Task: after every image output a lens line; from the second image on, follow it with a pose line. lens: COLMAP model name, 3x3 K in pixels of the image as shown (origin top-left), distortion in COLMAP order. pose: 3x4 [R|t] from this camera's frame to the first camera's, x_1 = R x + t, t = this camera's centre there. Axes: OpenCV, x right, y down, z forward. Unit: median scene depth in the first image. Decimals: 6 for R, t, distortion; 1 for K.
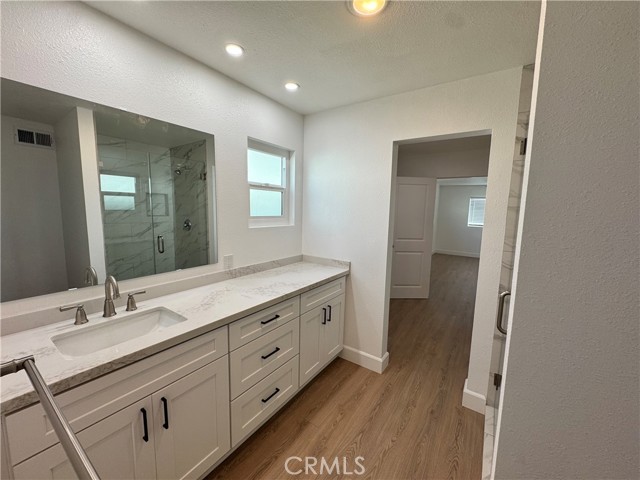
lens RADIAL K [[257.5, 0, 320.0], [0, 257.5, 240.0], [0, 0, 1]] dist [-0.001808, -0.000463]
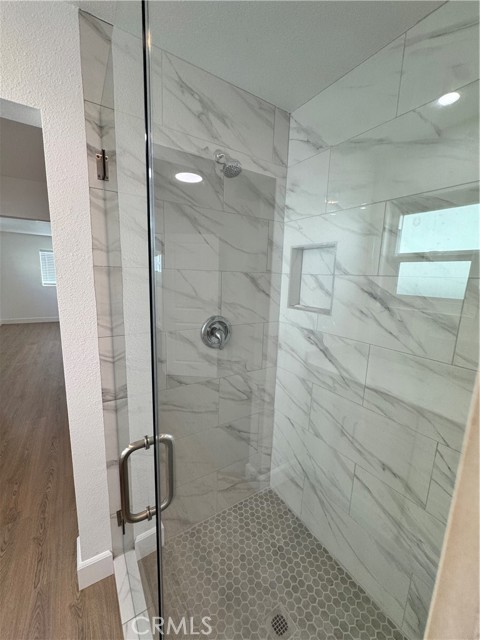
lens RADIAL K [[257.5, 0, 240.0], [0, 257.5, 320.0], [0, 0, 1]] dist [-0.001808, -0.000463]
pose [[0.394218, -0.169632, 0.903226, 0.164423], [0.086934, 0.985294, 0.147103, -0.034526], [-0.914896, 0.020530, 0.403167, 0.245325]]
